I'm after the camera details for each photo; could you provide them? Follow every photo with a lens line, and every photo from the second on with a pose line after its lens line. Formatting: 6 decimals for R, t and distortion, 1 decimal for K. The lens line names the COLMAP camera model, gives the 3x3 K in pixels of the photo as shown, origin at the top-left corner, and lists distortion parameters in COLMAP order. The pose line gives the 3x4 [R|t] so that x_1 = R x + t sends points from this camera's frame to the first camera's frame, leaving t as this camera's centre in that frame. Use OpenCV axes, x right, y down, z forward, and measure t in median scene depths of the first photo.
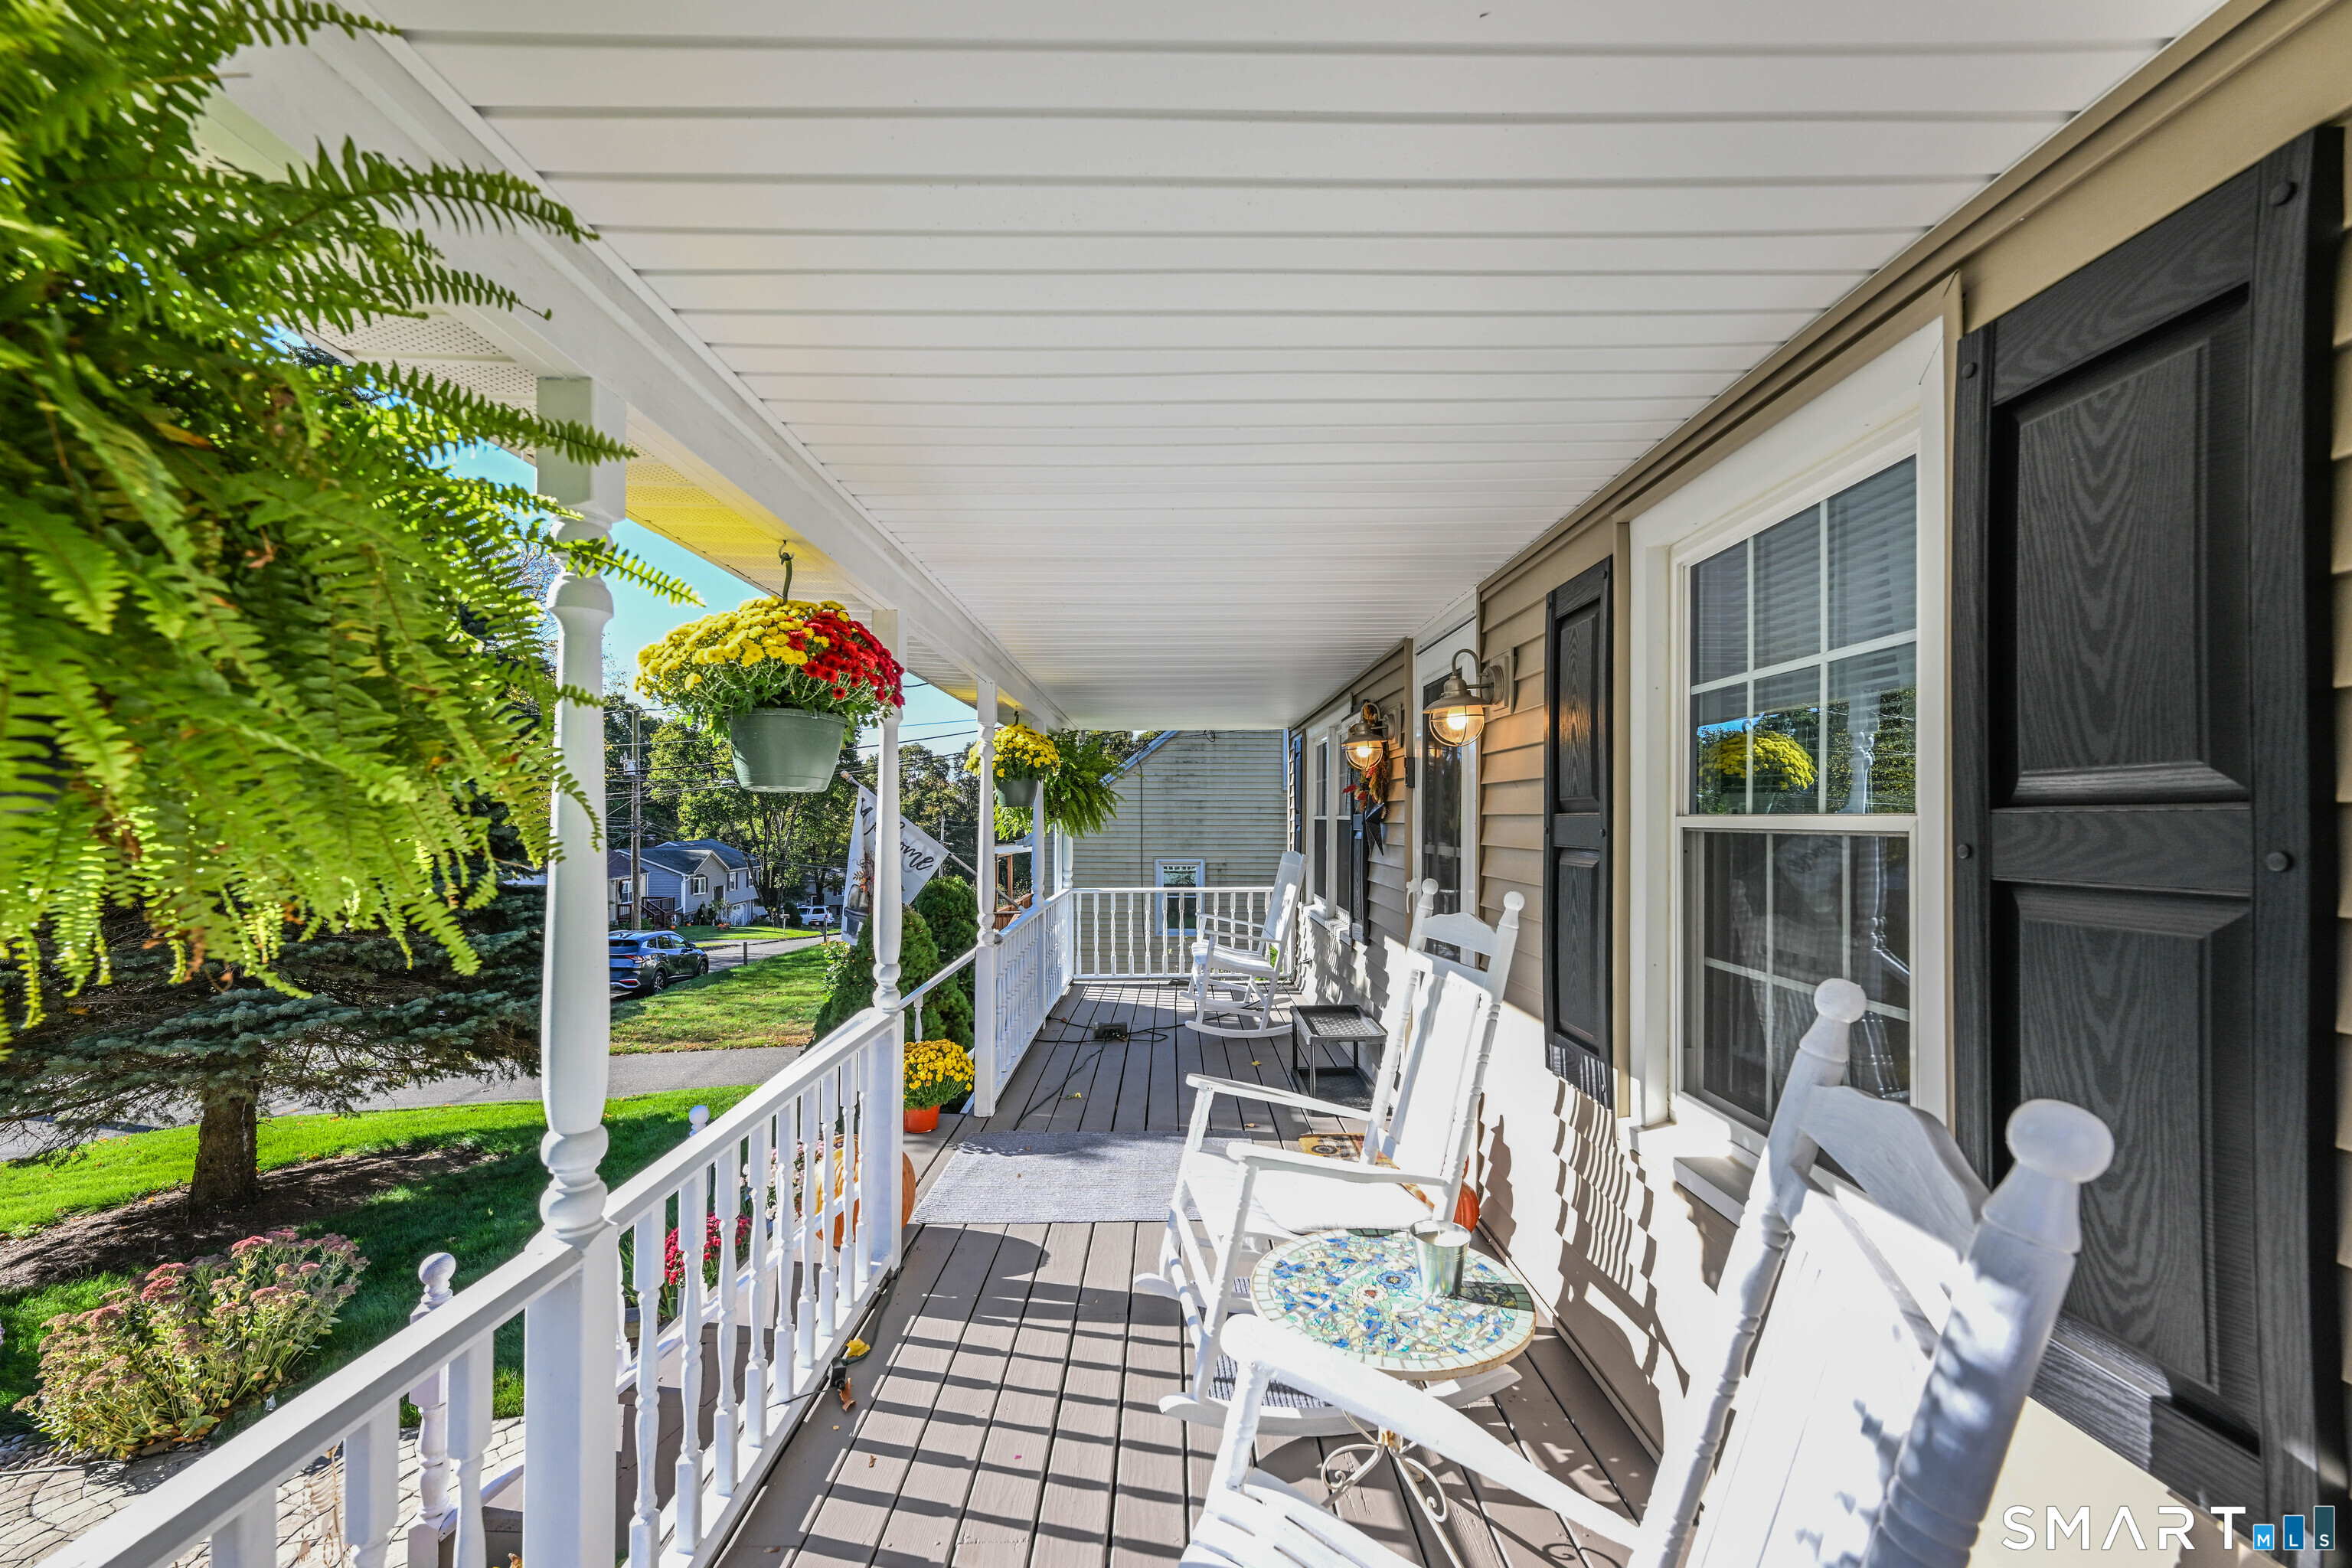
lens RADIAL K [[1005.7, 0, 1176.0], [0, 1005.7, 784.0], [0, 0, 1]] dist [-0.000463, -0.000005]
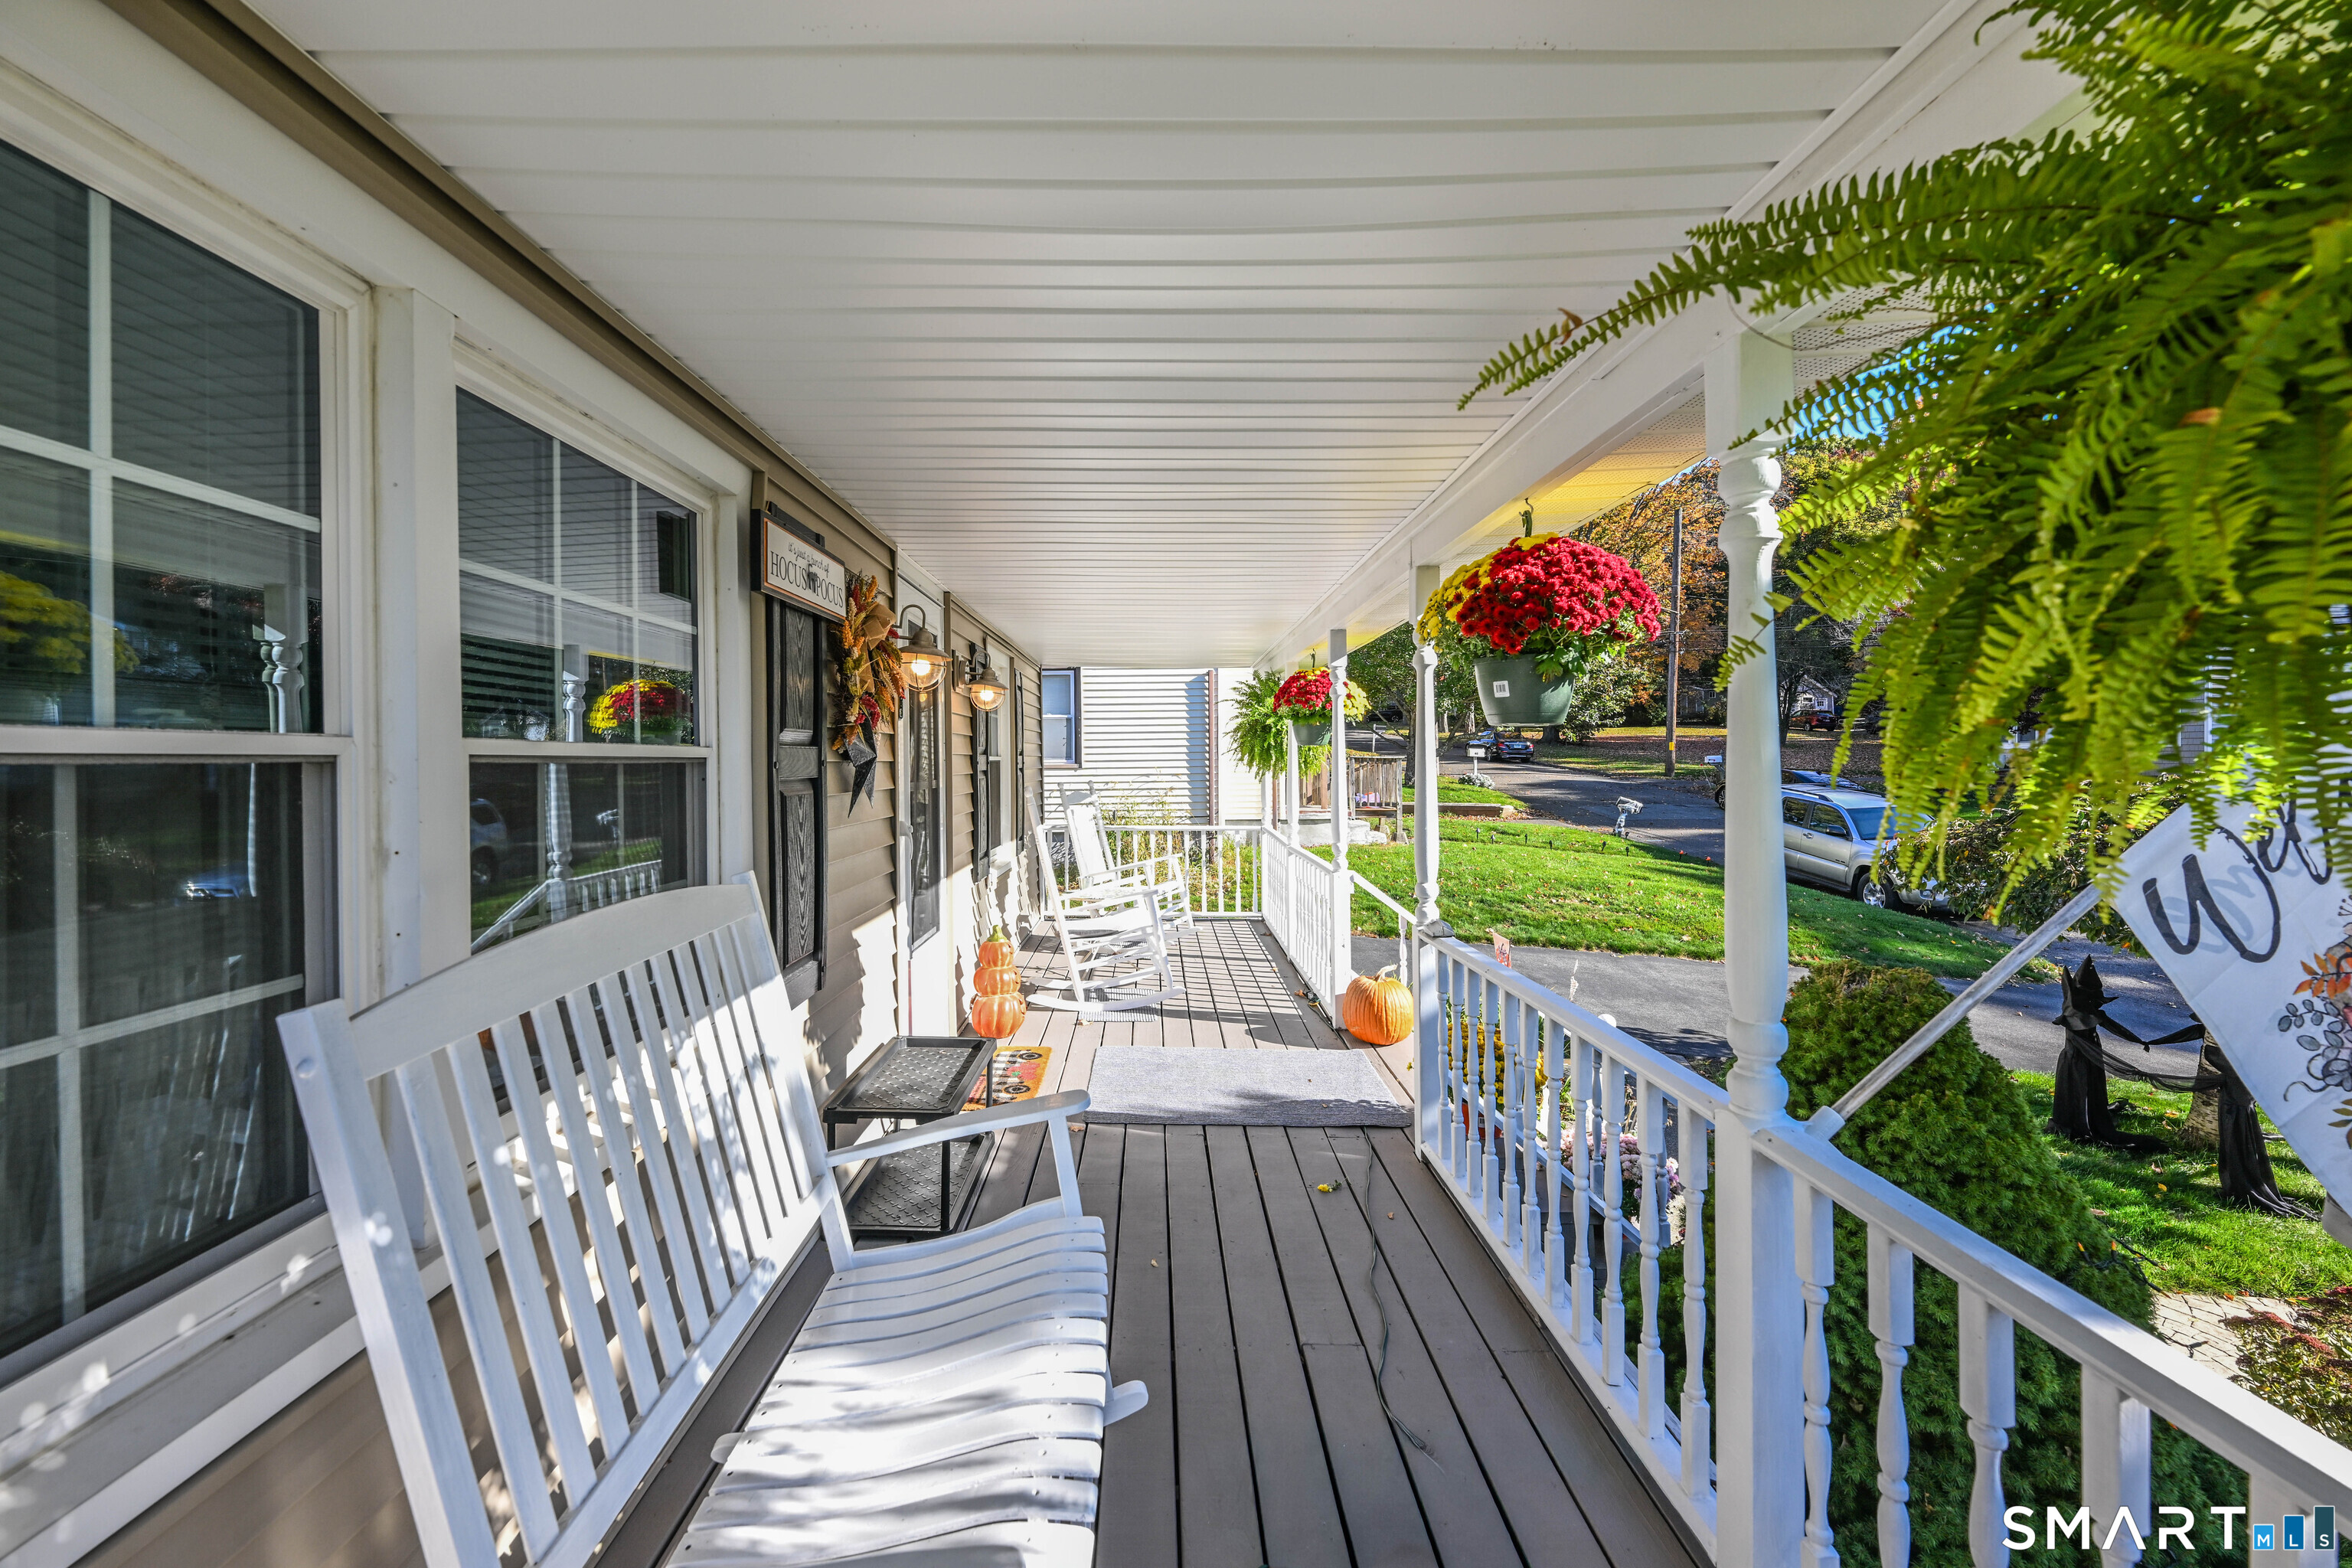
lens RADIAL K [[1005.7, 0, 1176.0], [0, 1005.7, 784.0], [0, 0, 1]] dist [-0.000463, -0.000005]
pose [[-0.999641, -0.011300, -0.024308, 0.016424], [-0.011498, 0.999902, 0.008028, 0.060107], [0.024215, 0.008304, -0.999672, 1.921634]]
